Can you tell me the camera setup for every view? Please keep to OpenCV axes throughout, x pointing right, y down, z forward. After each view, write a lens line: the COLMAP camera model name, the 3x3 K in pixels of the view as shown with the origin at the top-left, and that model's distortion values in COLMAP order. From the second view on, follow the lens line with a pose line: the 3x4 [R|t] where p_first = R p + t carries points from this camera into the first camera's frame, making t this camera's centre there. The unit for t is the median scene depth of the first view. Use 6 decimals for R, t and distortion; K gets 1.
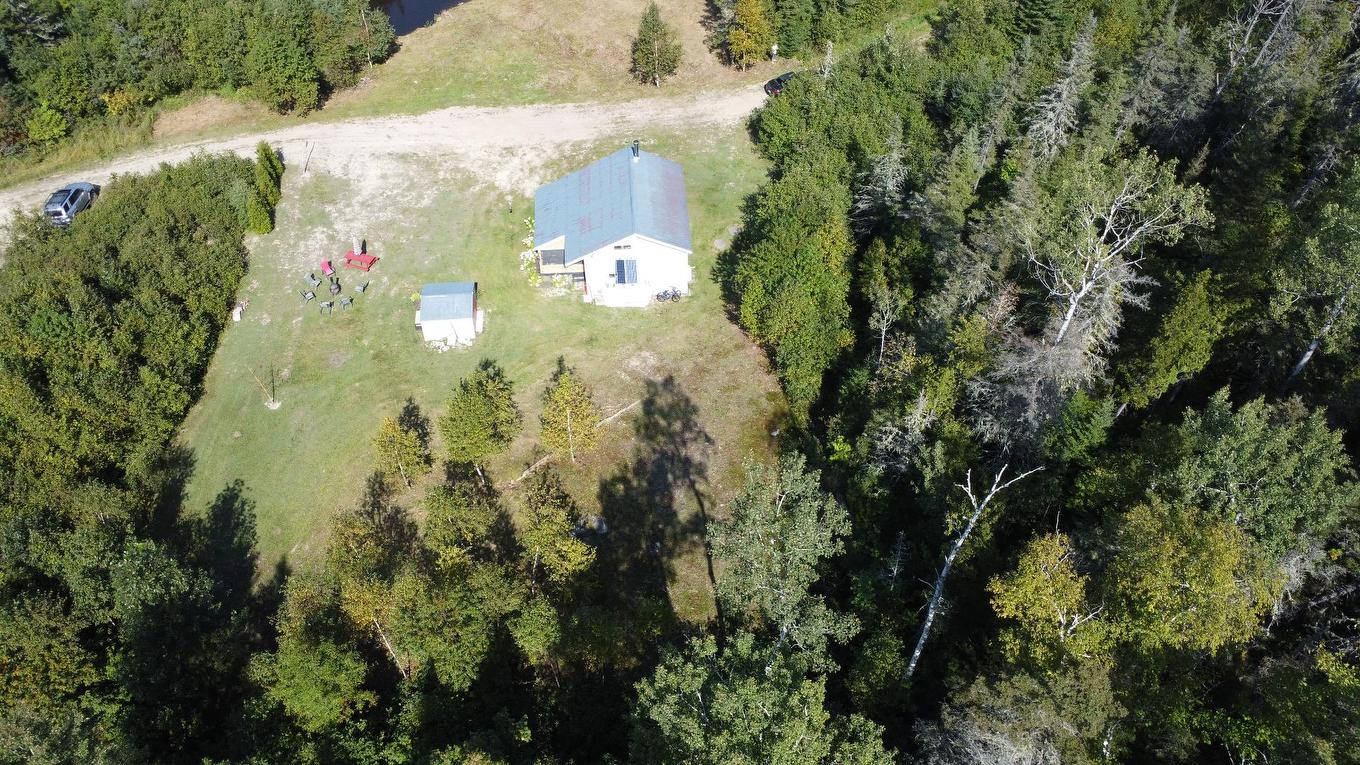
lens RADIAL K [[989.2, 0, 671.8], [0, 989.2, 381.9], [0, 0, 1]] dist [-0.025546, -0.009185]
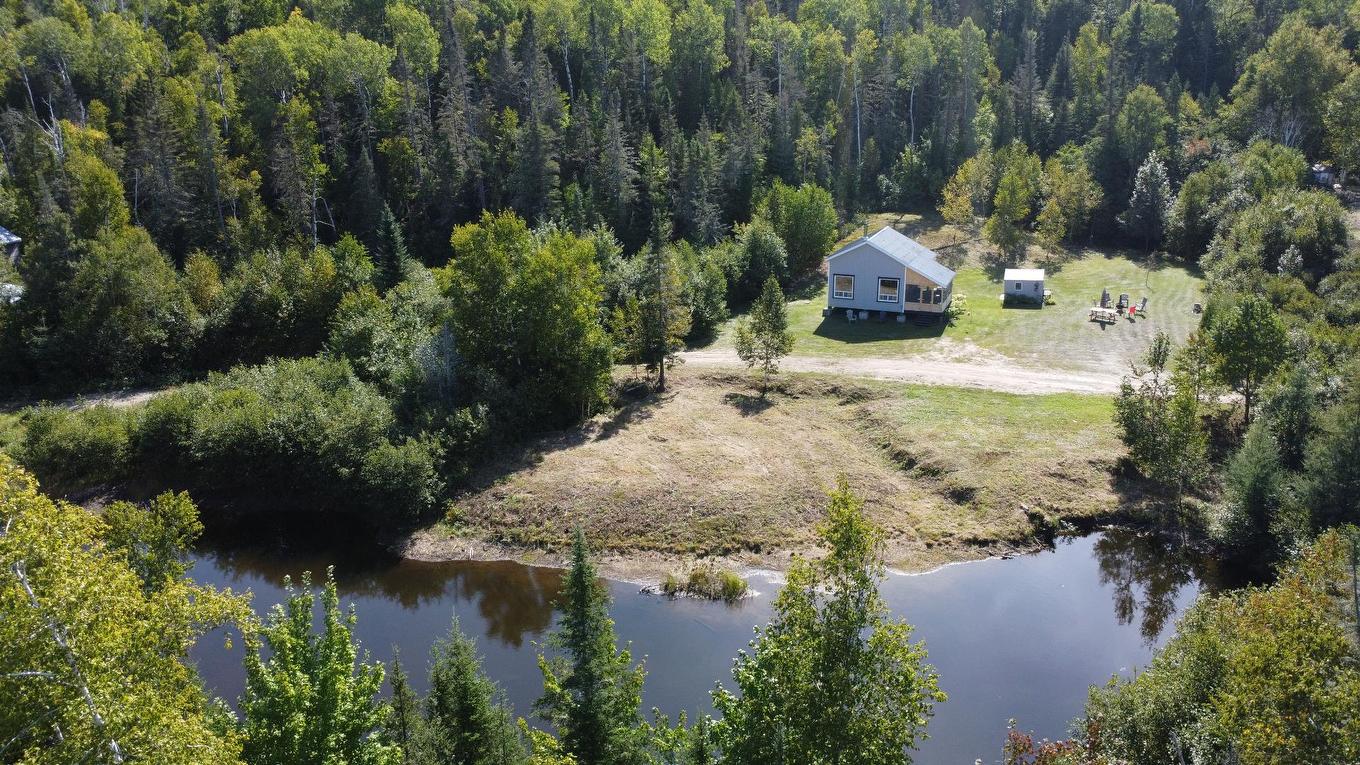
lens RADIAL K [[989.2, 0, 674.0], [0, 989.2, 380.5], [0, 0, 1]] dist [-0.025546, -0.009185]
pose [[-0.890575, -0.123276, 0.437811, -0.398597], [0.360478, 0.395686, 0.844682, -1.330364], [-0.277365, 0.910074, -0.307950, 1.639852]]
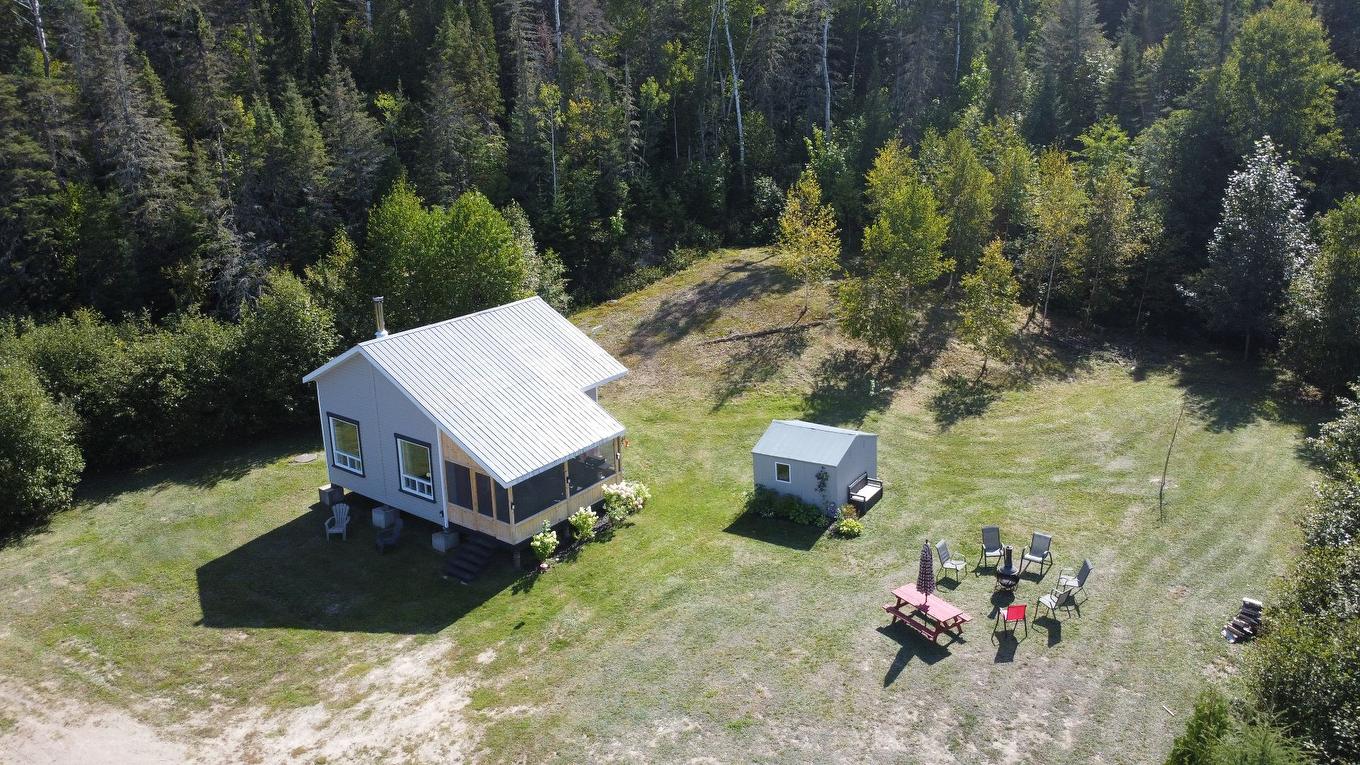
lens RADIAL K [[989.2, 0, 678.6], [0, 989.2, 379.6], [0, 0, 1]] dist [-0.025546, -0.009185]
pose [[-0.763890, -0.183889, 0.618593, -0.486489], [0.508812, 0.418005, 0.752583, -0.533708], [-0.396967, 0.889639, -0.225744, 1.083187]]
